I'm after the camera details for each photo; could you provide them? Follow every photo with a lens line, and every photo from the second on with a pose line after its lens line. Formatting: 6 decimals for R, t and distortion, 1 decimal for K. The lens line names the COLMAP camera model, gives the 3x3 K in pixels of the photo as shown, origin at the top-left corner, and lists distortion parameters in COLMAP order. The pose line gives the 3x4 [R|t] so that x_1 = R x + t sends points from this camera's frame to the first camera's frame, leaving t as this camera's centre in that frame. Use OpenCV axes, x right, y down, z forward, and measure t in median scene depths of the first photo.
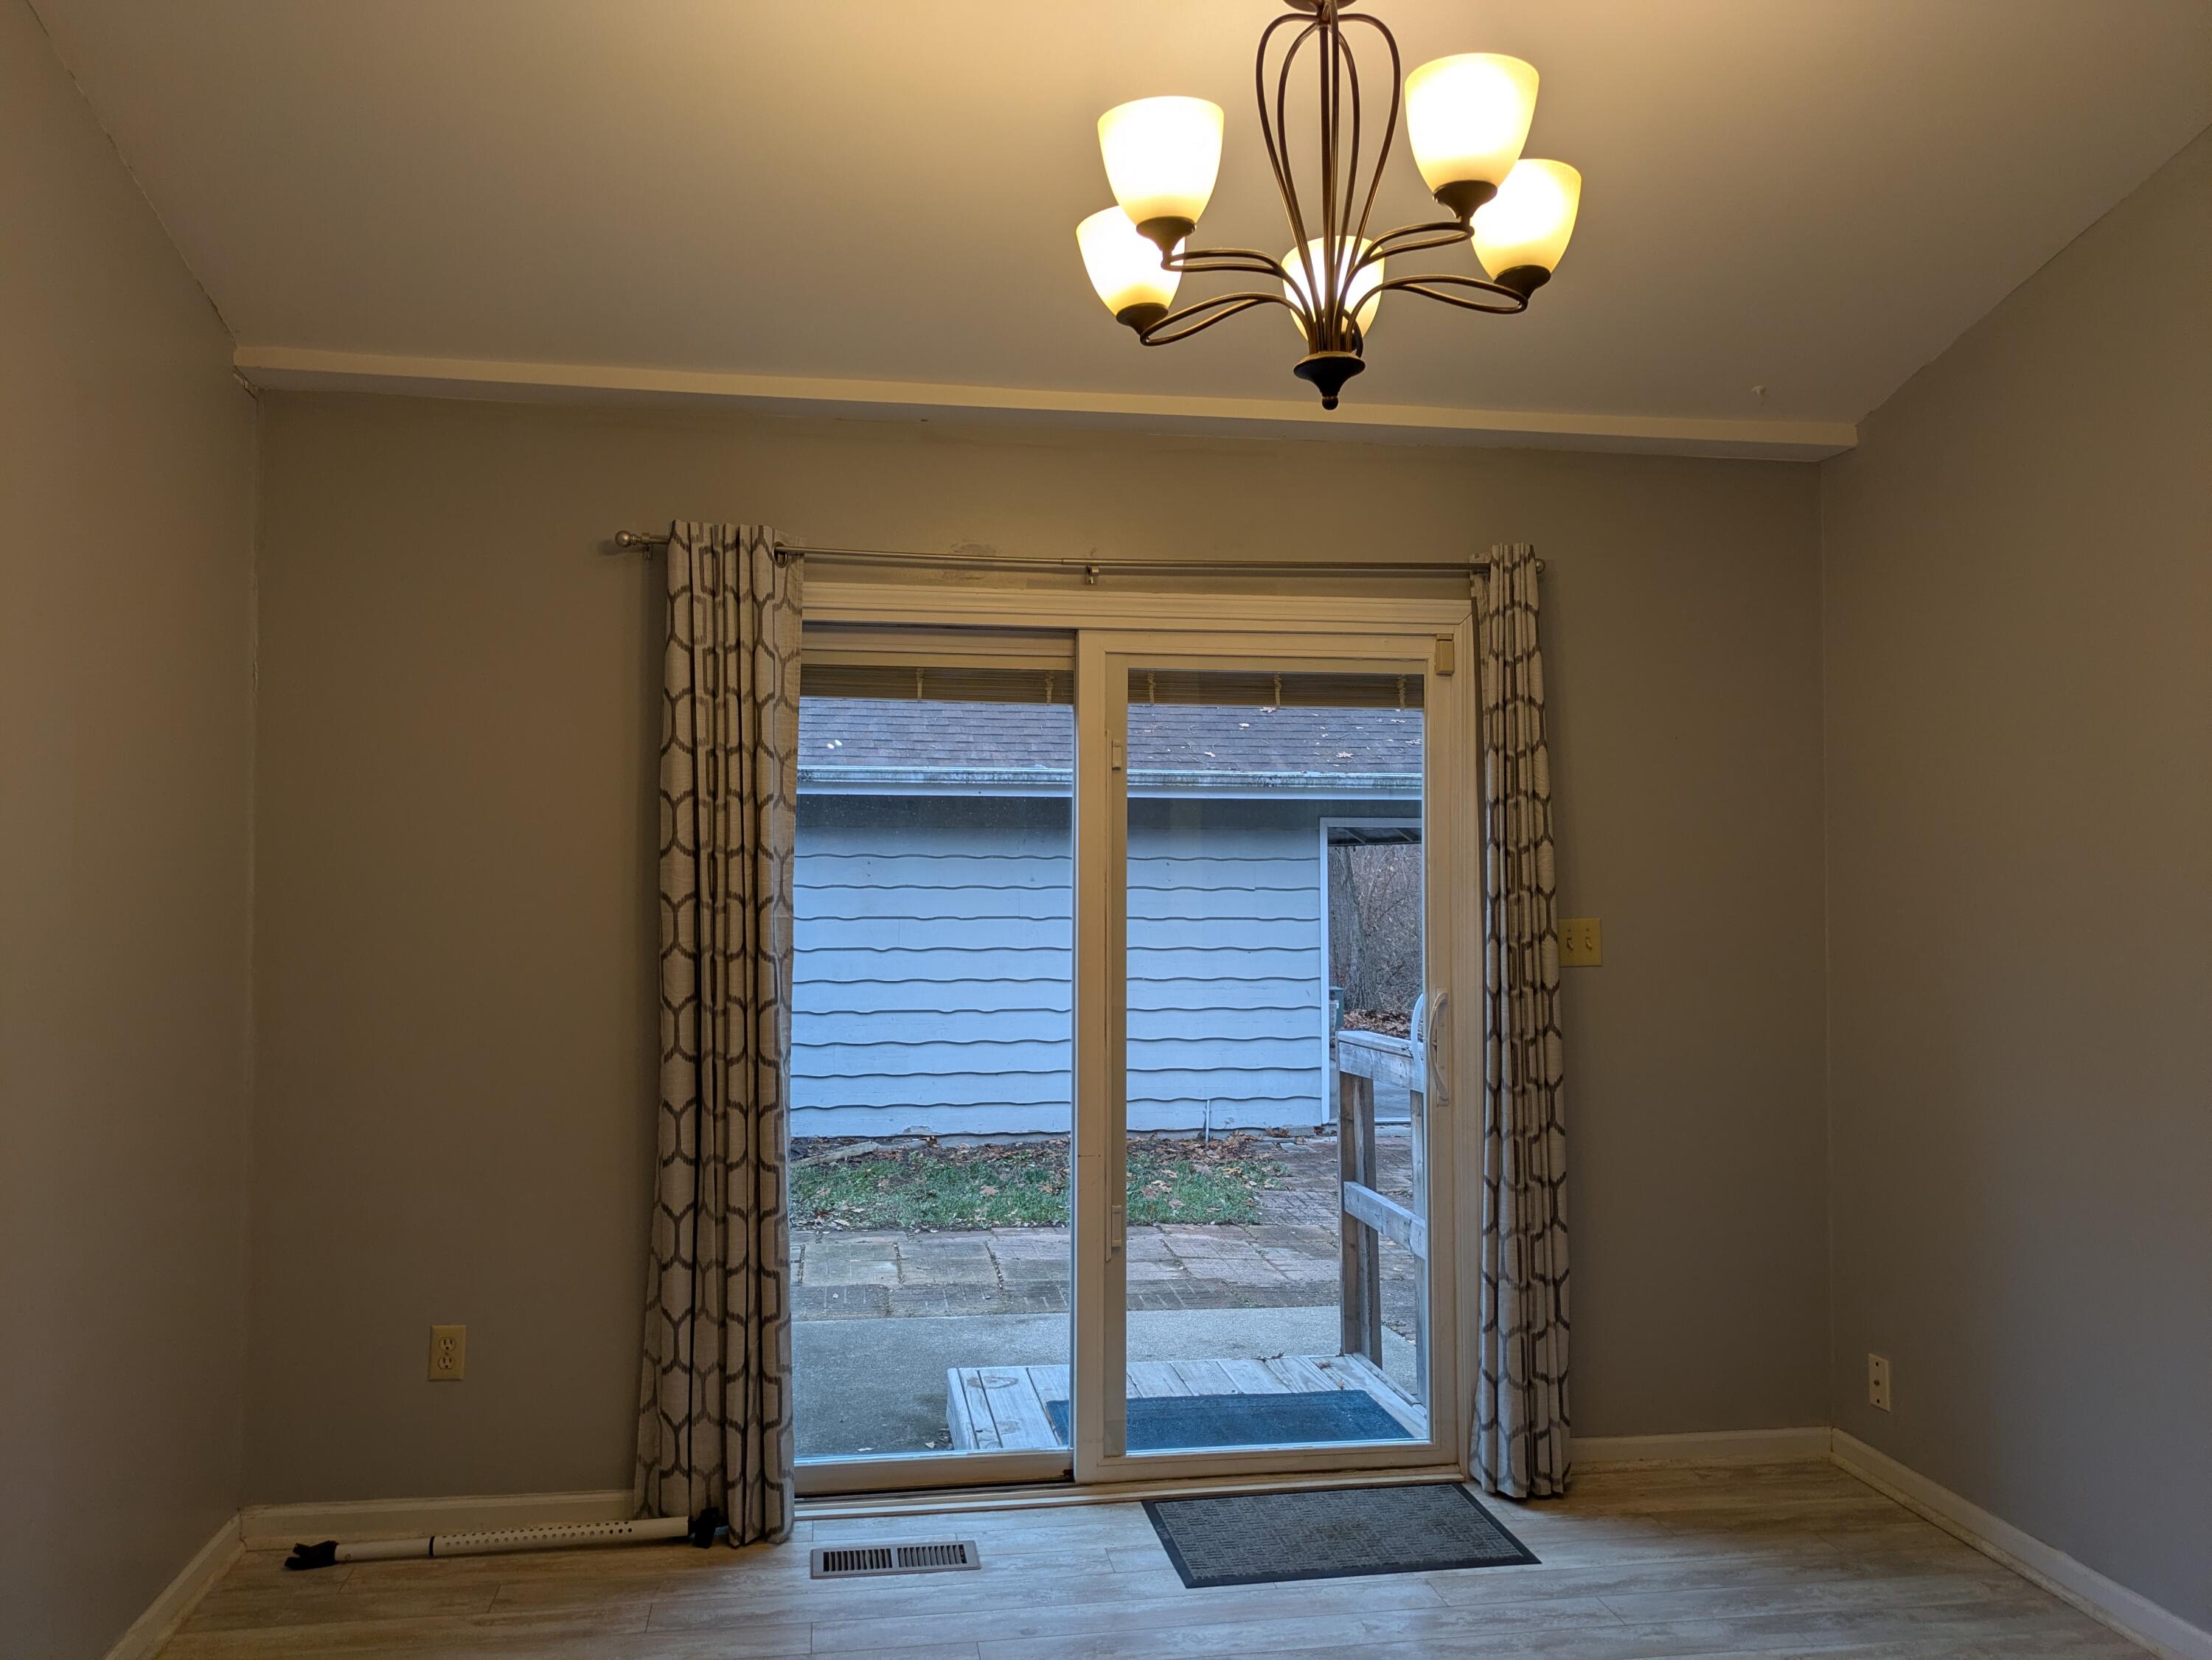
lens RADIAL K [[1590.3, 0, 1052.5], [0, 1590.3, 847.2], [0, 0, 1]] dist [0.010322, -0.002408]
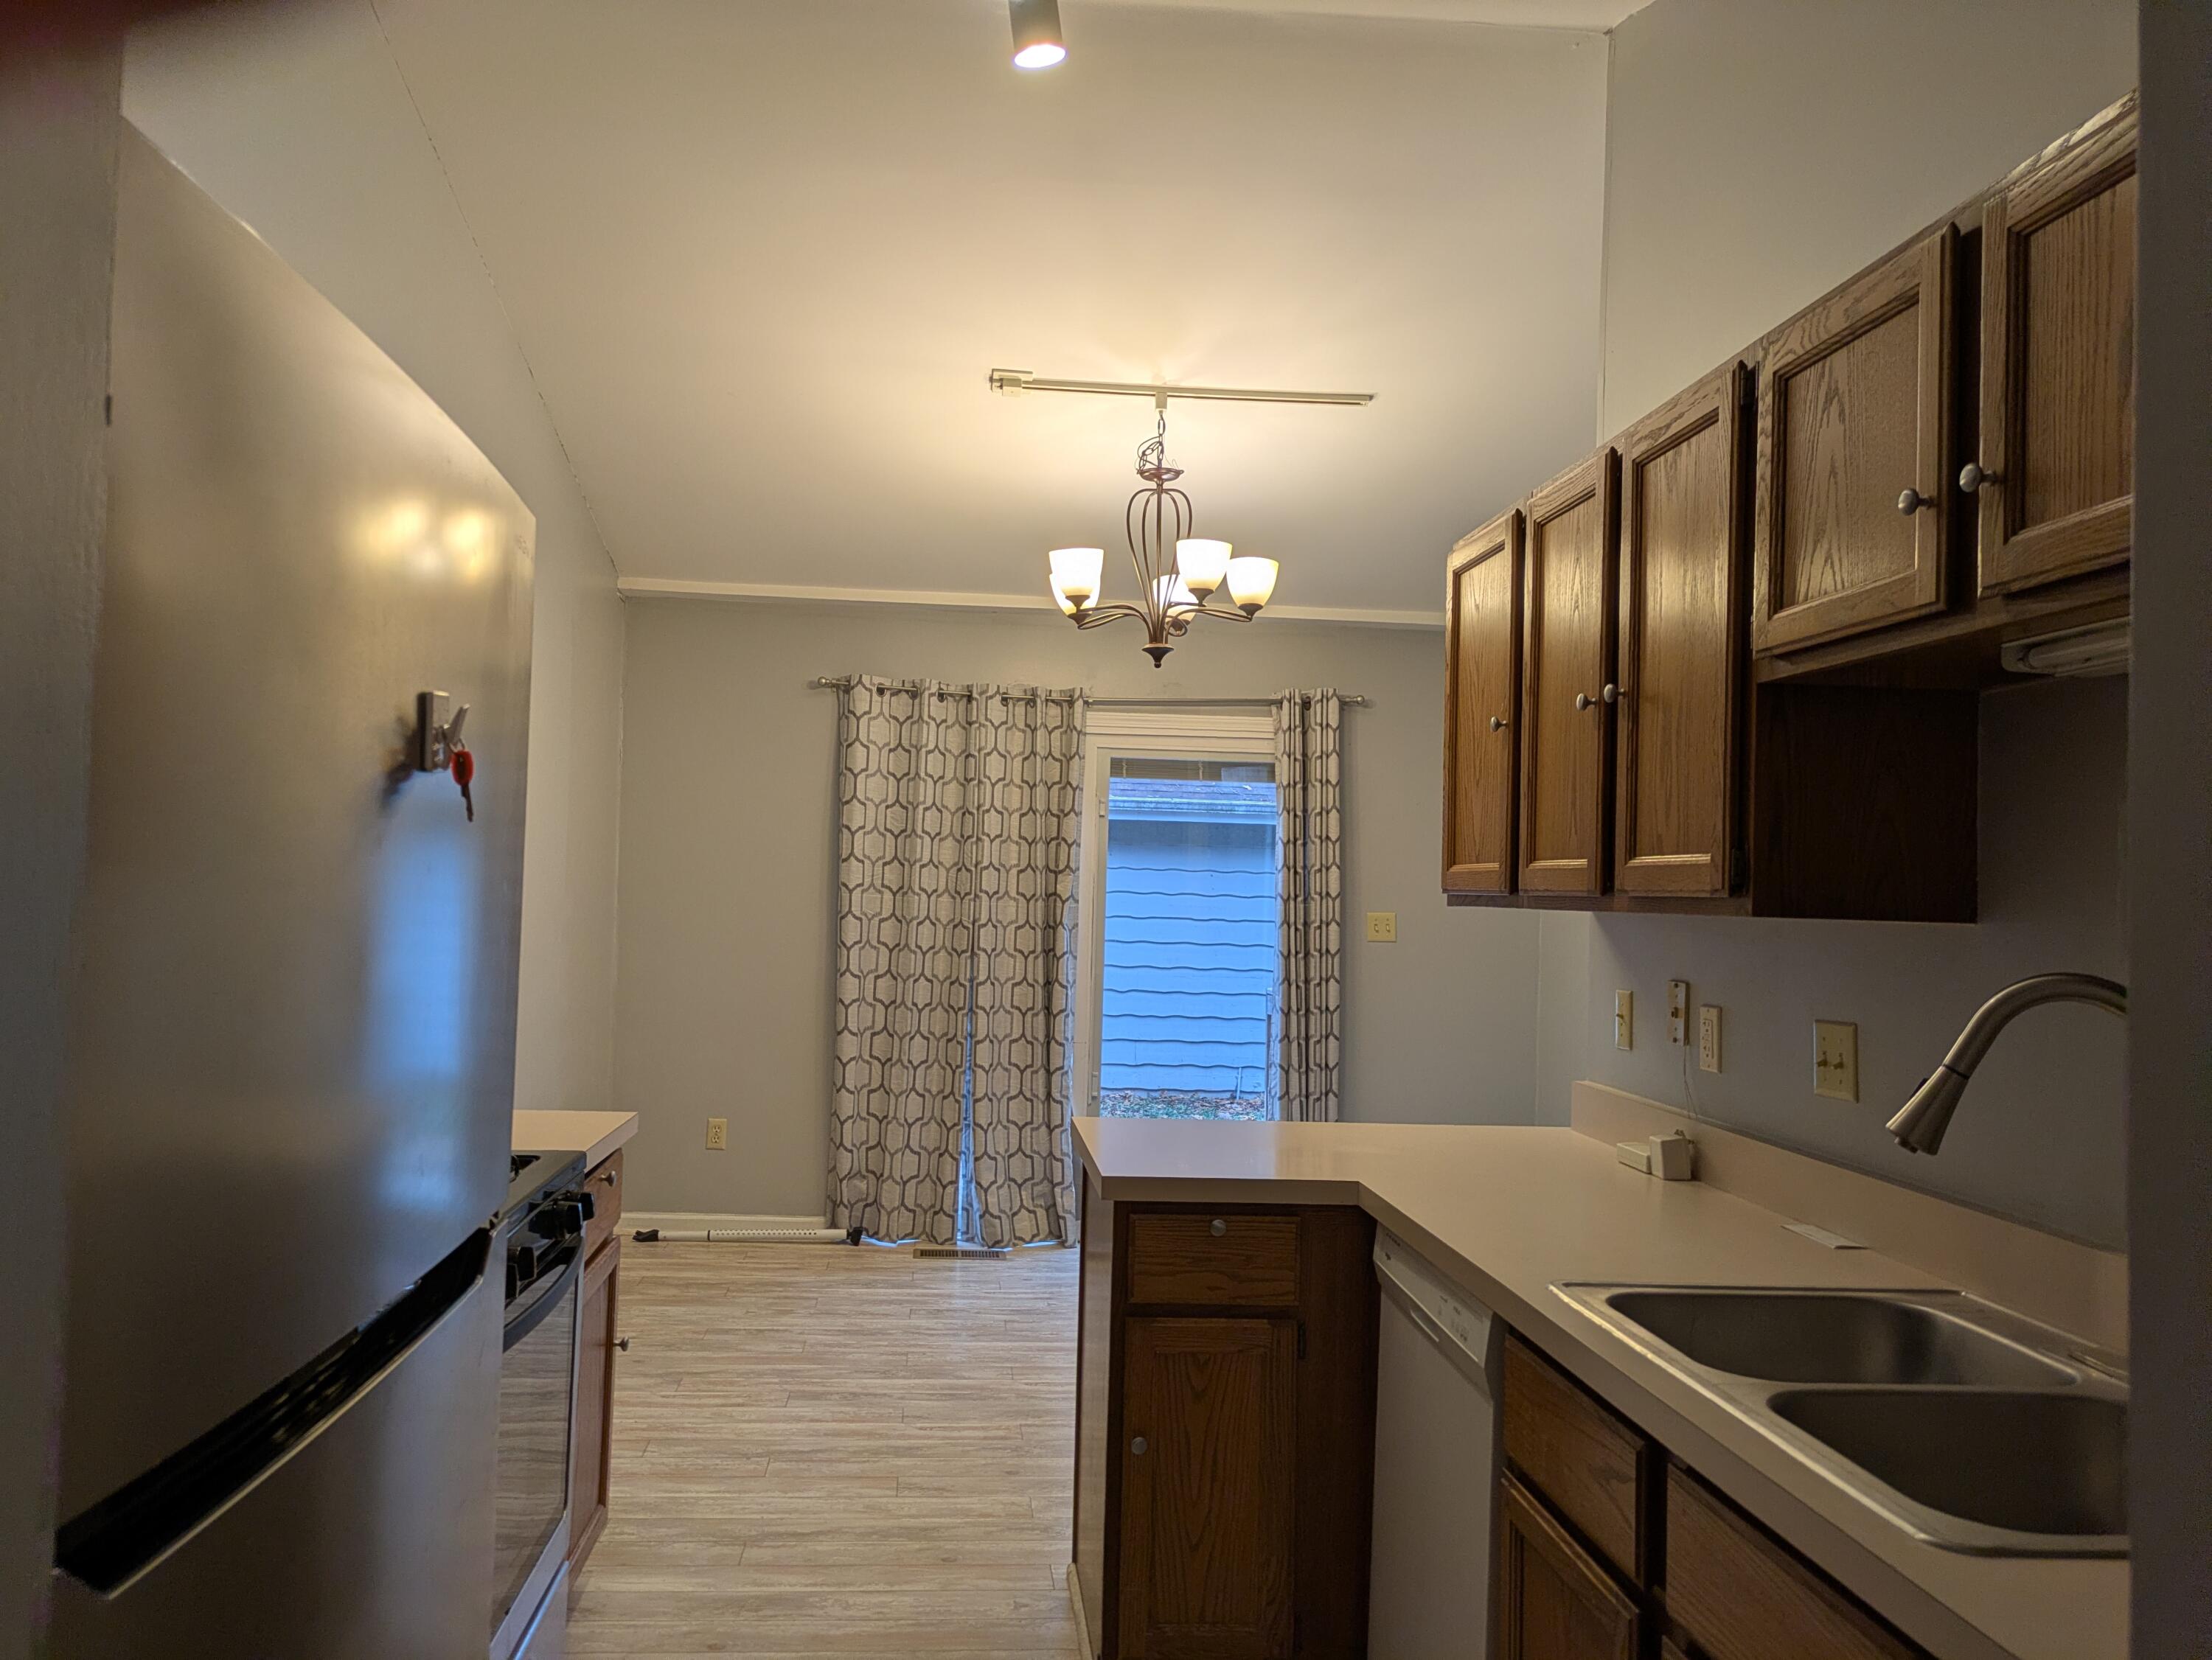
lens RADIAL K [[1590.3, 0, 1052.5], [0, 1590.3, 847.2], [0, 0, 1]] dist [0.010322, -0.002408]
pose [[0.997042, 0.023450, -0.073191, 0.125735], [-0.023926, 0.999698, -0.005640, -0.005173], [0.073036, 0.007375, 0.997302, -0.787321]]
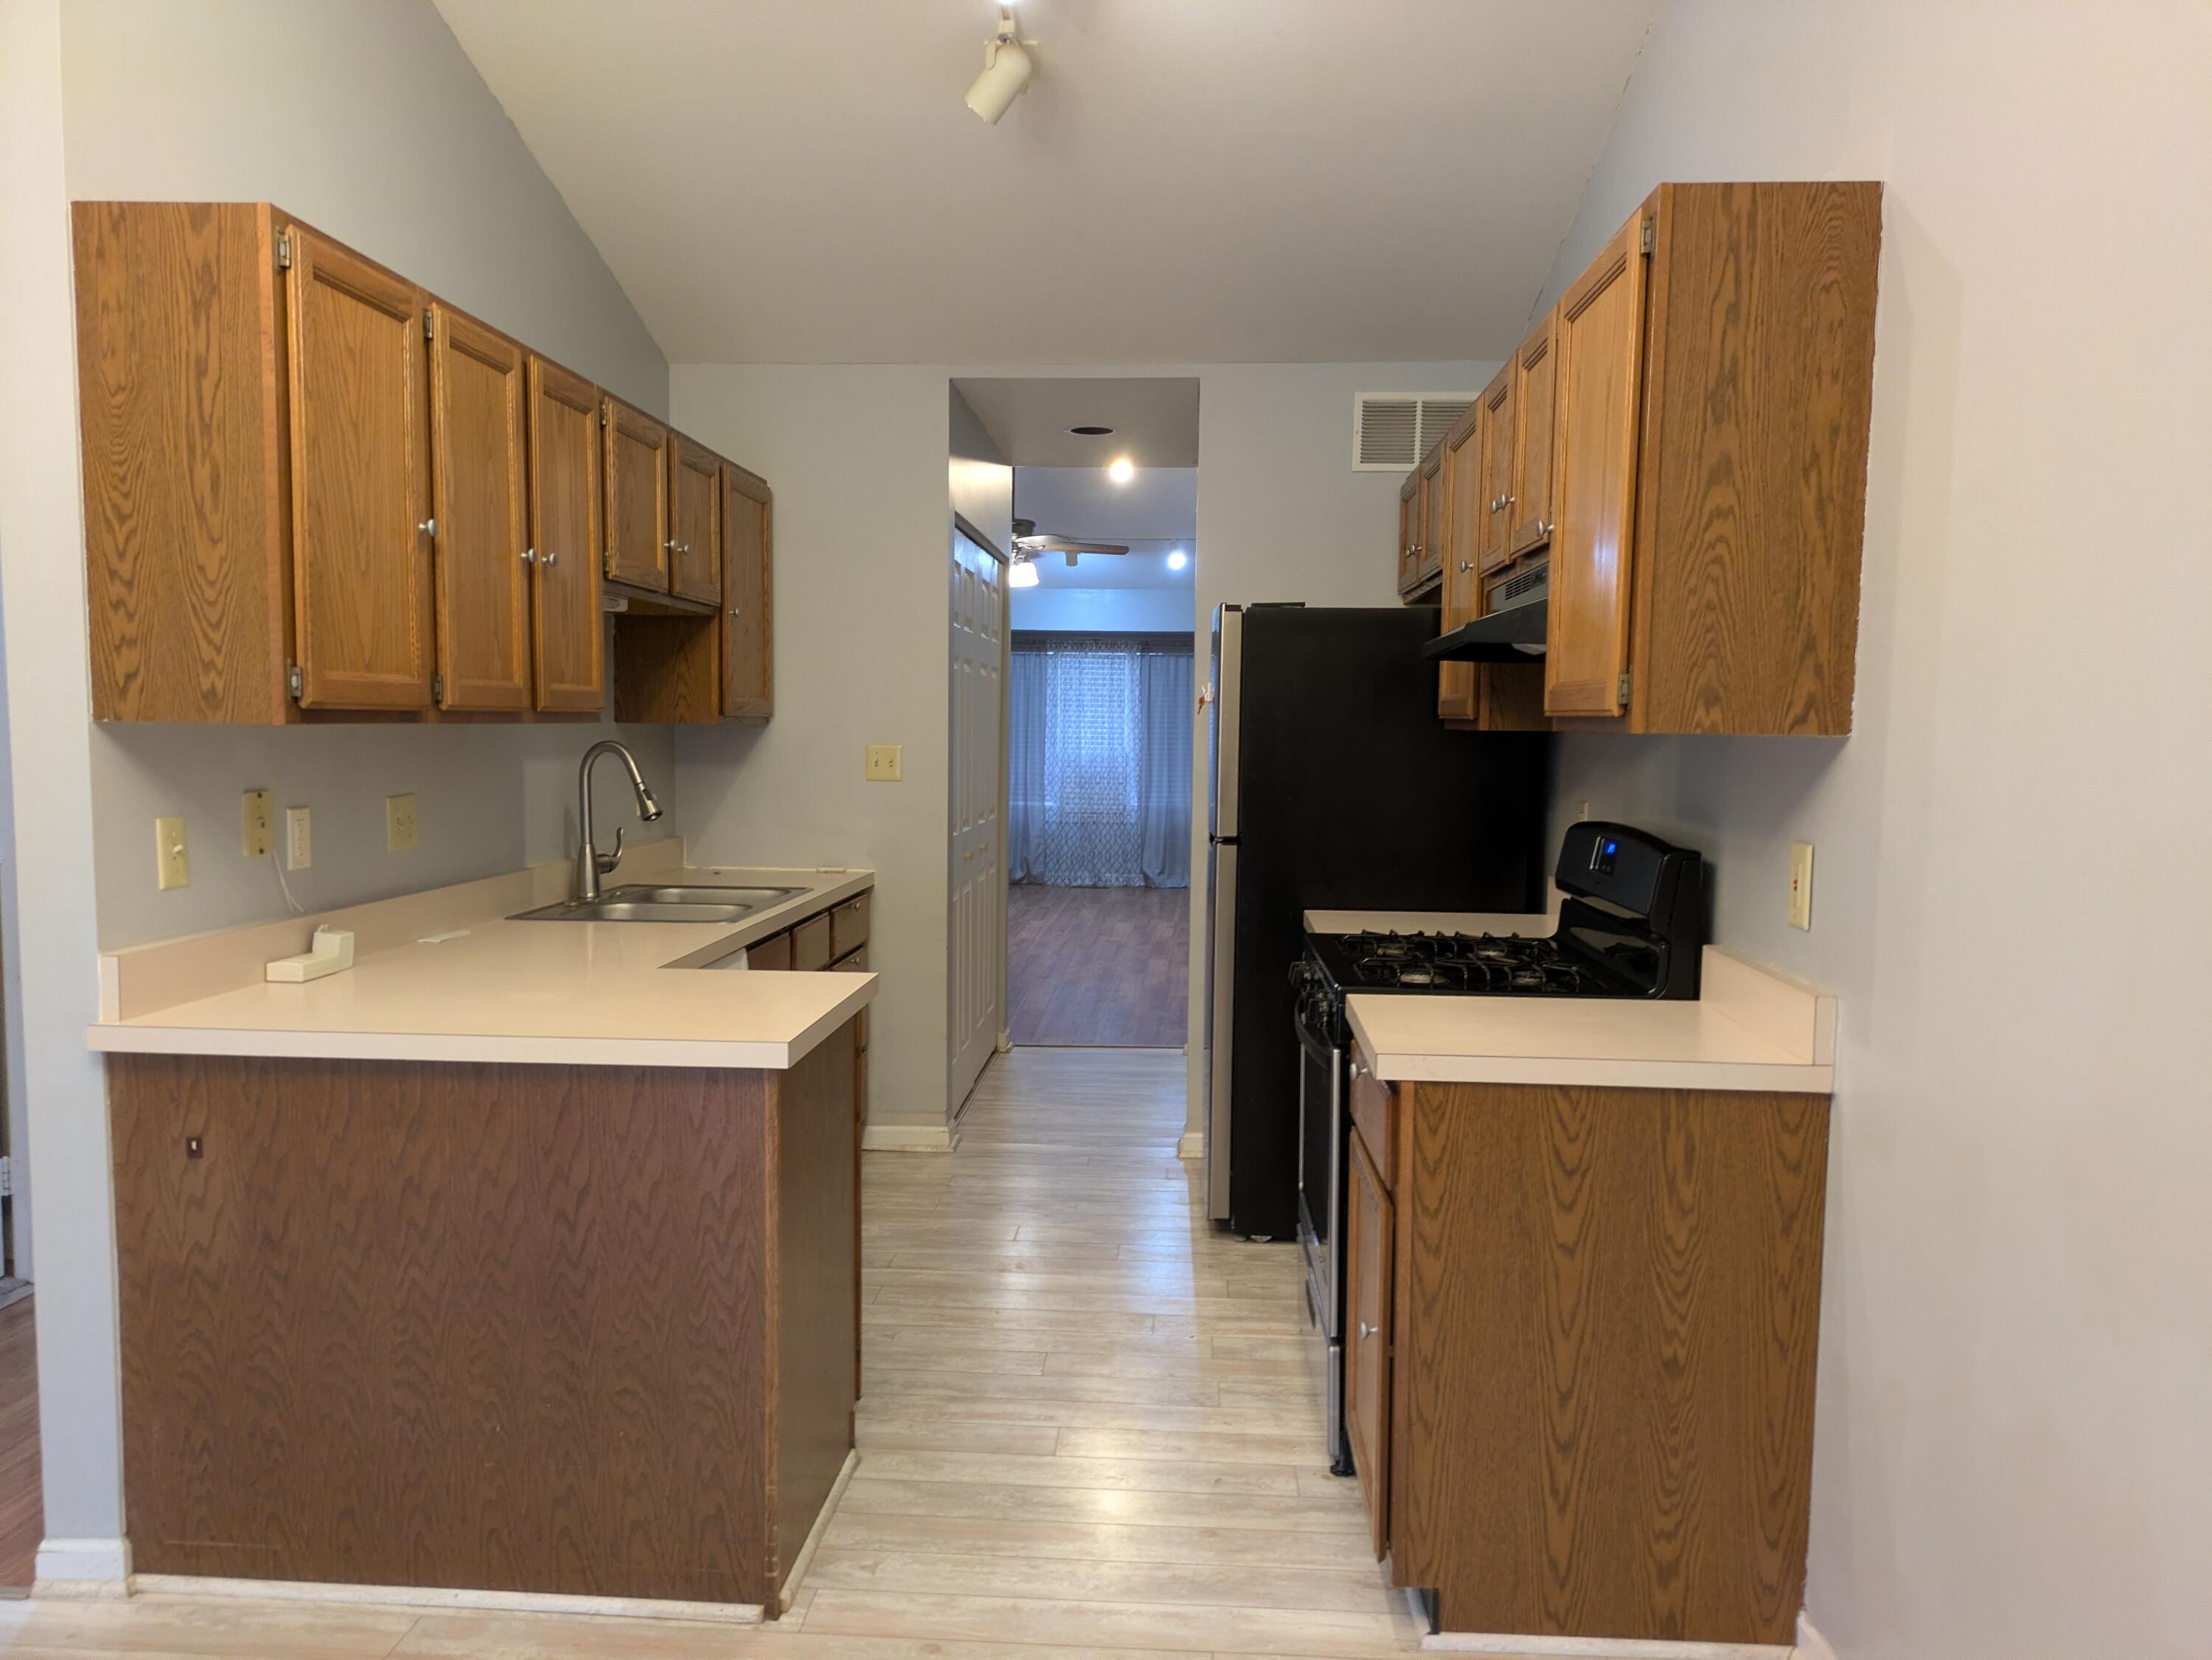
lens RADIAL K [[1590.3, 0, 1052.5], [0, 1590.3, 847.2], [0, 0, 1]] dist [0.010322, -0.002408]
pose [[-0.976883, -0.032379, 0.211310, -0.192045], [-0.020744, 0.998156, 0.057052, 0.026633], [-0.212768, 0.051350, -0.975753, 0.859871]]
